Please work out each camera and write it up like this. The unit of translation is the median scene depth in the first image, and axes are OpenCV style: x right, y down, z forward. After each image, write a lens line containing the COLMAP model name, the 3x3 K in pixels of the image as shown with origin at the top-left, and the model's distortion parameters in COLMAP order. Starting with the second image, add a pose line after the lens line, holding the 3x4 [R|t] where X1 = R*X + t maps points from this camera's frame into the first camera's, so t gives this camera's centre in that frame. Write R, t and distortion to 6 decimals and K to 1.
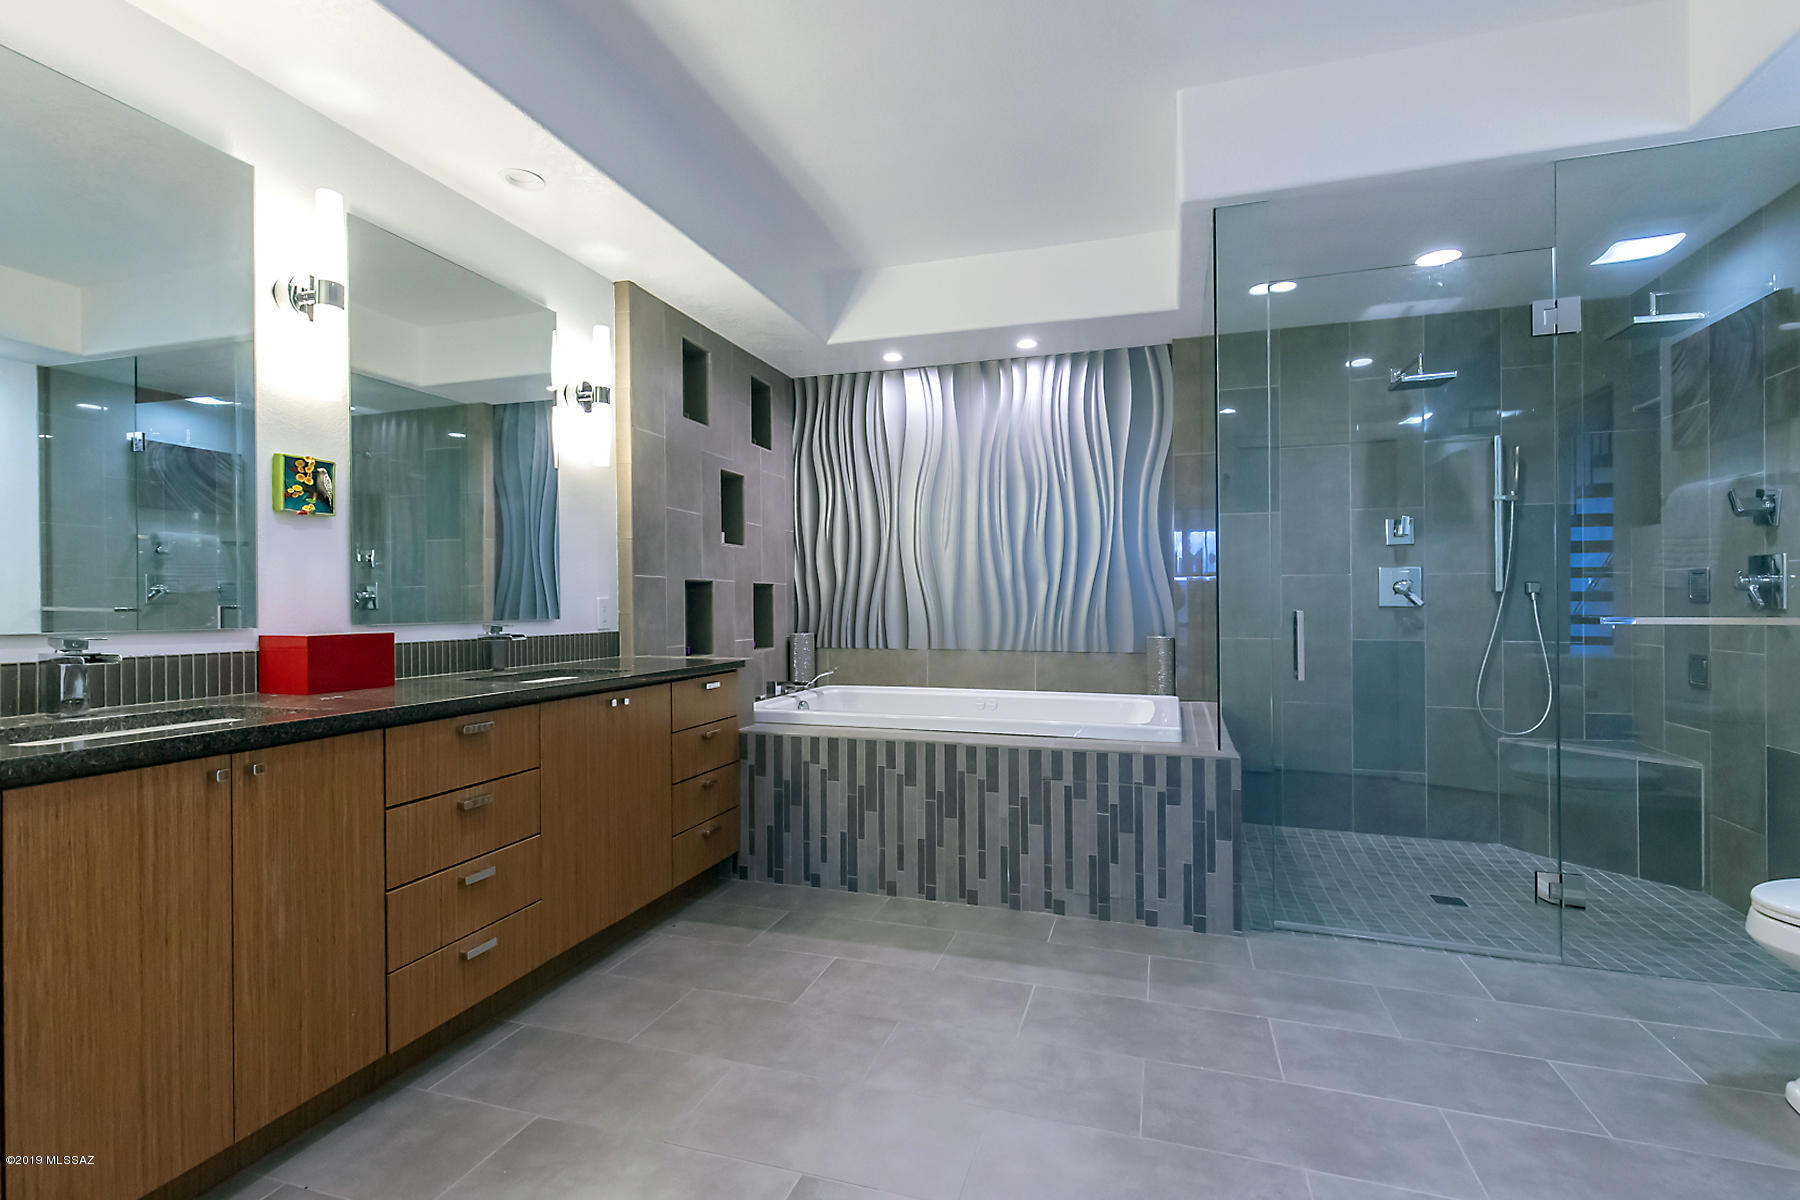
lens RADIAL K [[816.0, 0, 904.1], [0, 816.0, 607.6], [0, 0, 1]] dist [0.002847, 0.000543]
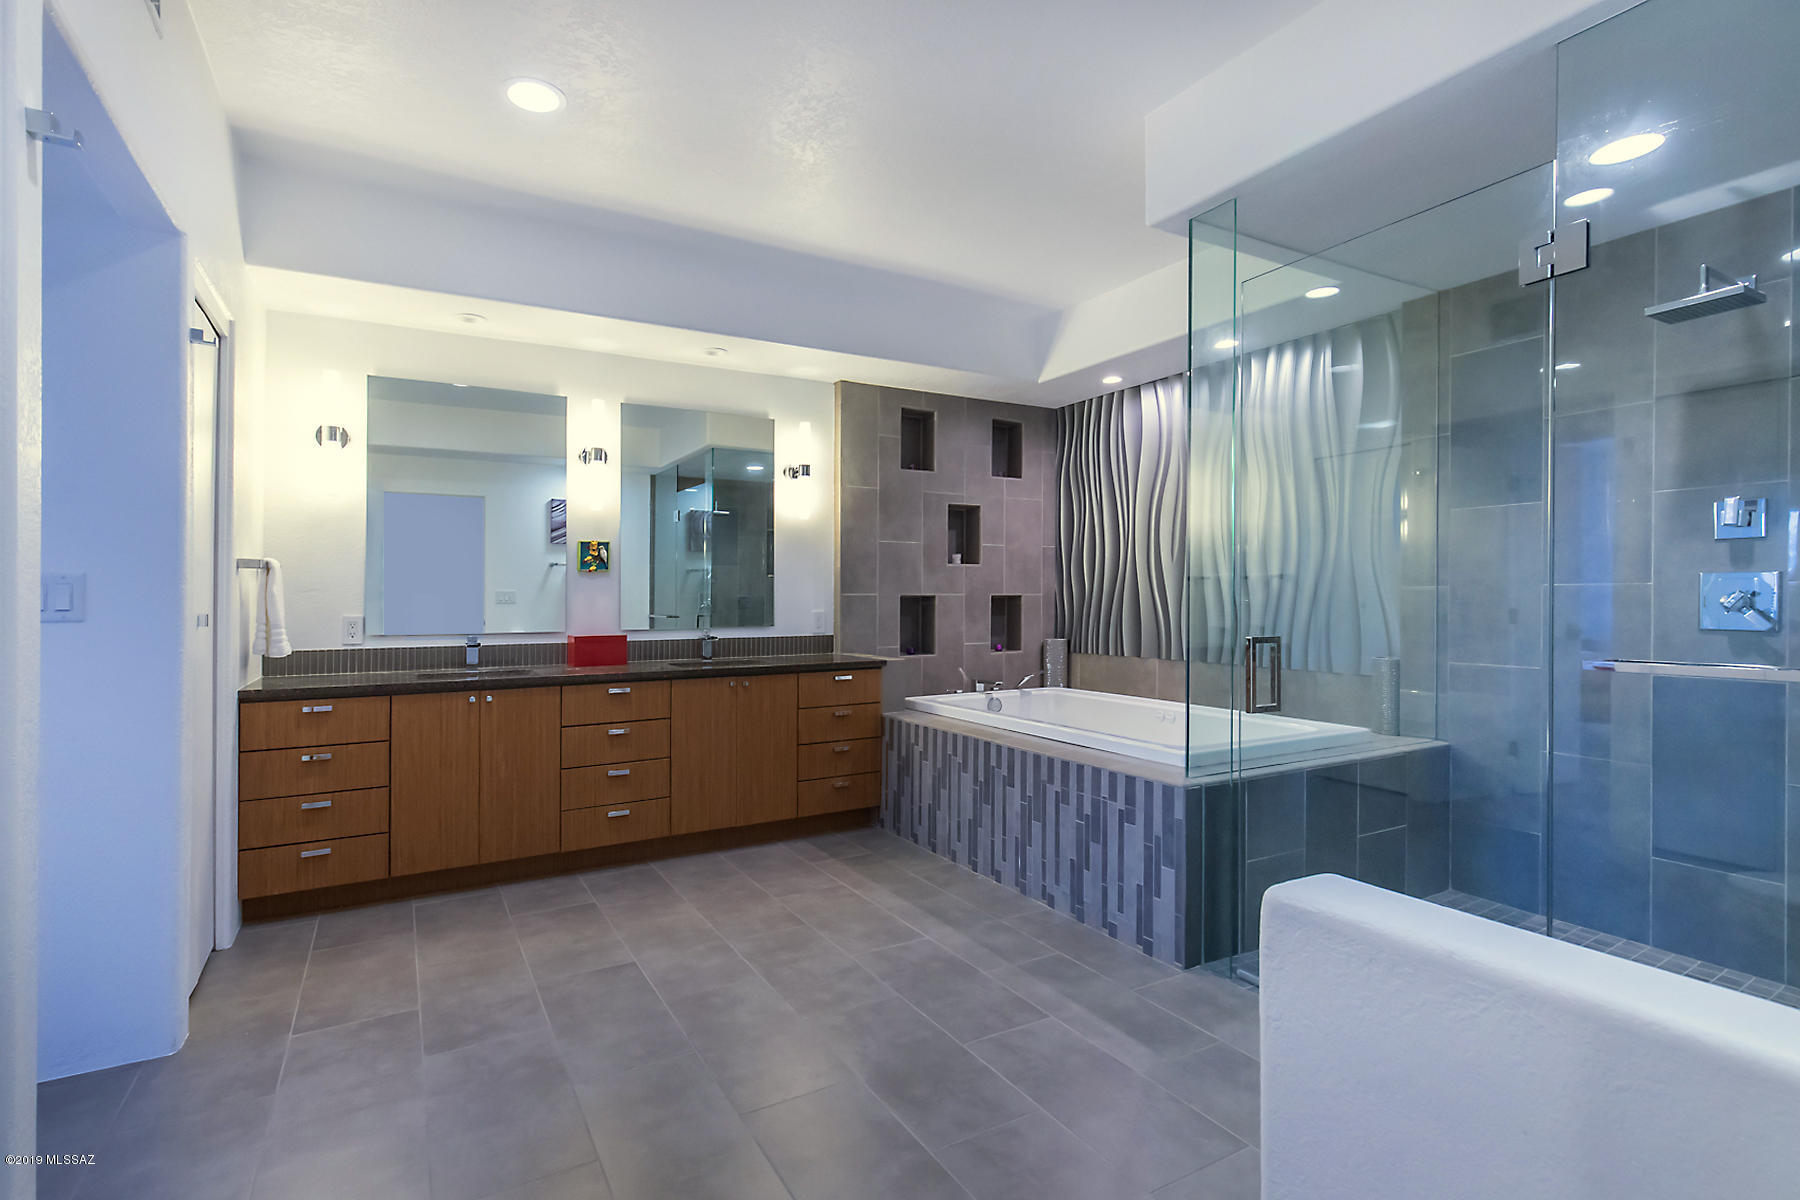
lens RADIAL K [[816.0, 0, 891.9], [0, 816.0, 597.5], [0, 0, 1]] dist [0.002847, 0.000543]
pose [[0.744980, -0.000886, -0.667086, 0.742682], [-0.000524, 0.999998, -0.001913, -0.036398], [0.667087, 0.001775, 0.744978, 0.040158]]
